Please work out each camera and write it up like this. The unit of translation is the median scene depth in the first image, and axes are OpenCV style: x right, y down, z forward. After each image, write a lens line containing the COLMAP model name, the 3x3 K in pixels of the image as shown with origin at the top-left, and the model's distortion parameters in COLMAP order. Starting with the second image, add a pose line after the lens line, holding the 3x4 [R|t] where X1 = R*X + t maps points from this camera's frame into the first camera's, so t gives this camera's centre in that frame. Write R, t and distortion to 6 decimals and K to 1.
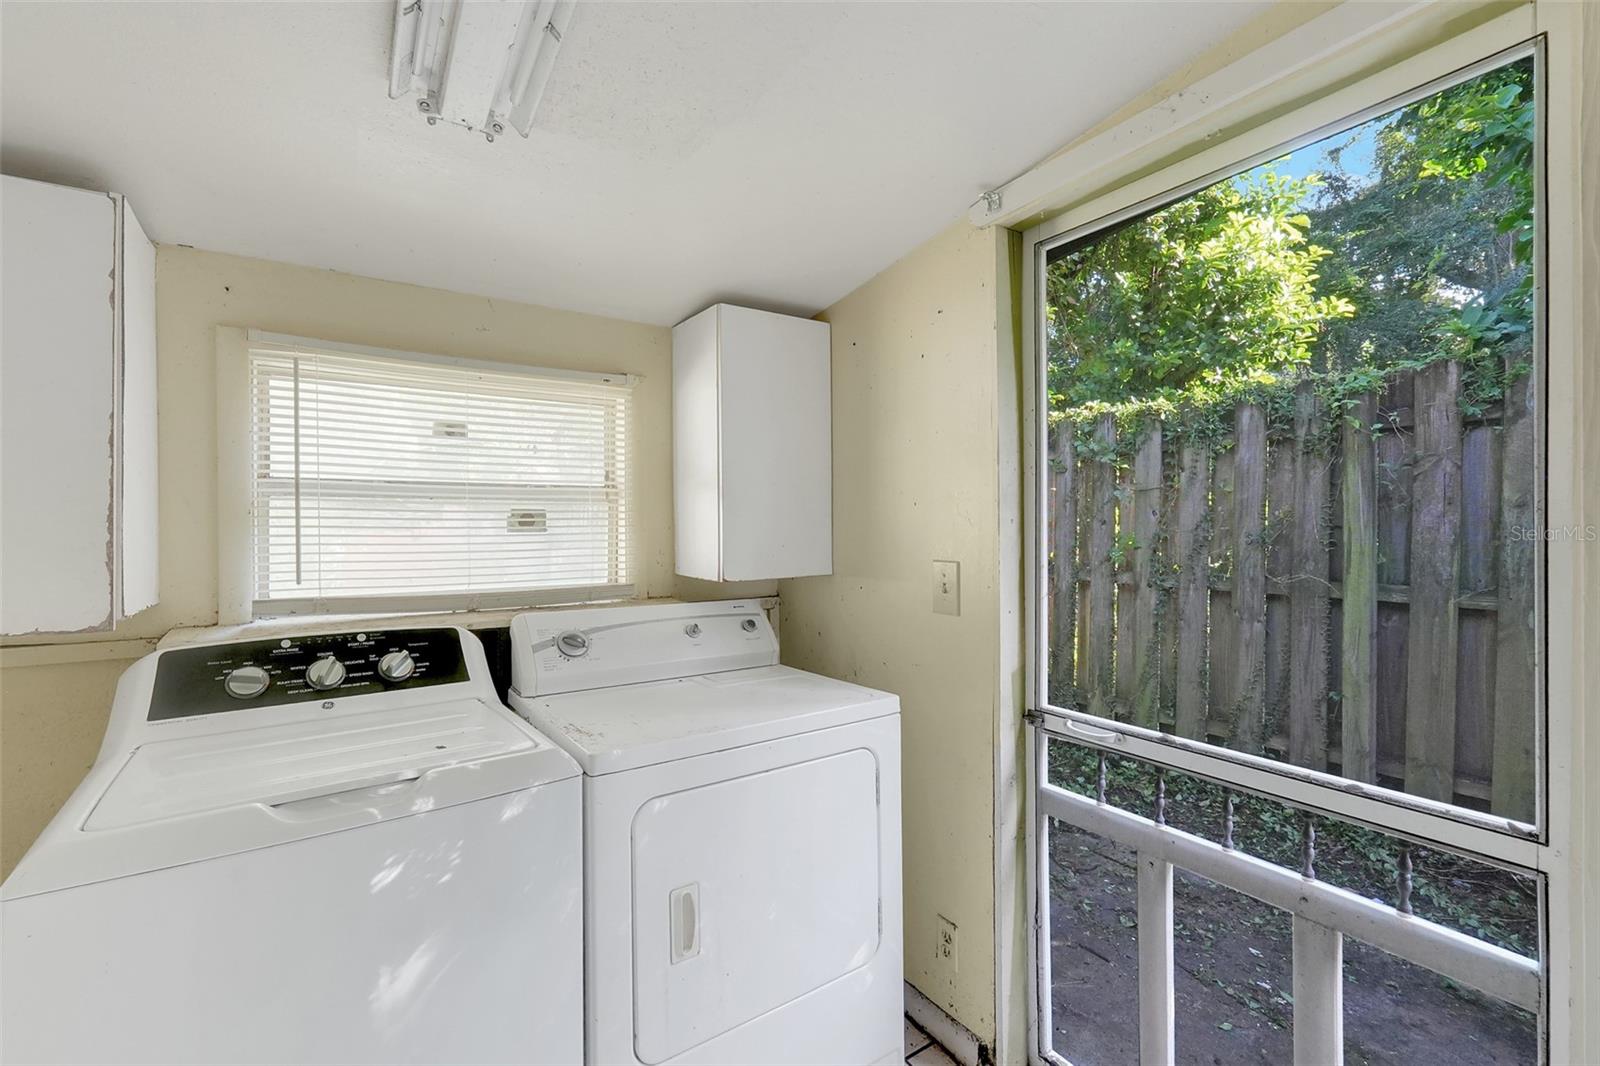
lens RADIAL K [[670.7, 0, 798.7], [0, 670.7, 534.0], [0, 0, 1]] dist [0.001589, -0.000170]
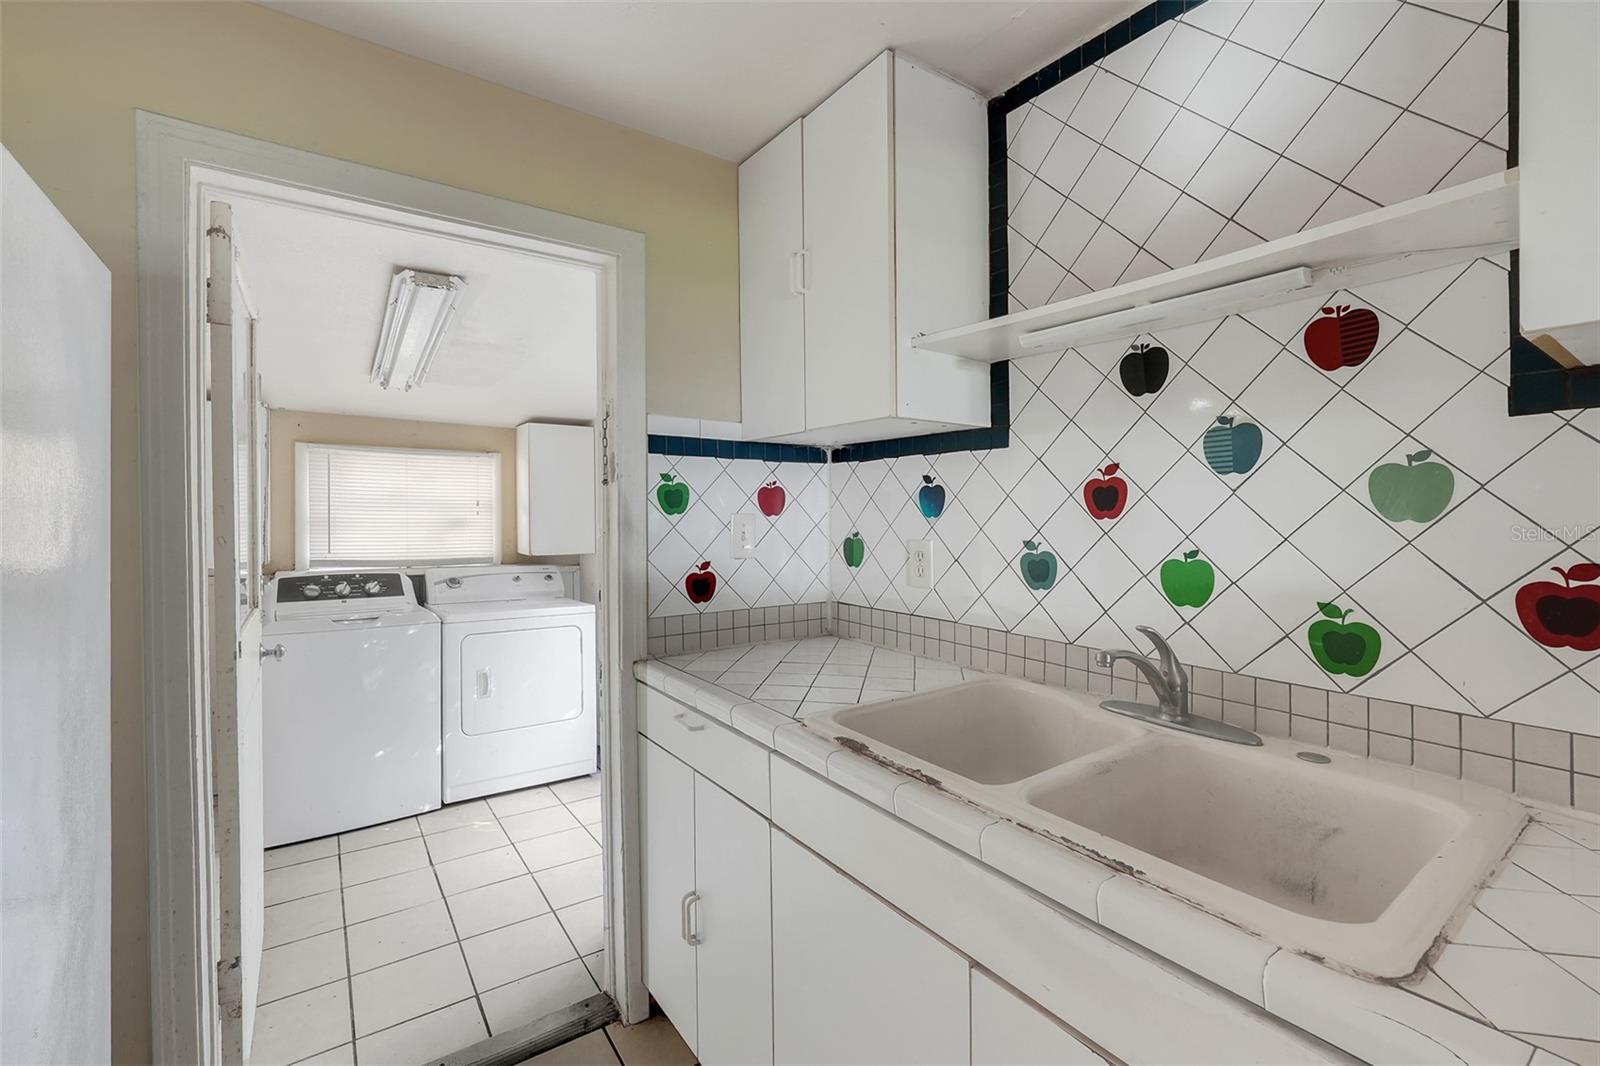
lens RADIAL K [[670.7, 0, 805.0], [0, 670.7, 531.4], [0, 0, 1]] dist [0.001589, -0.000170]
pose [[0.999582, 0.016507, 0.023749, 0.874072], [-0.016977, 0.999662, 0.019708, -0.076410], [-0.023416, -0.020103, 0.999524, -1.410600]]
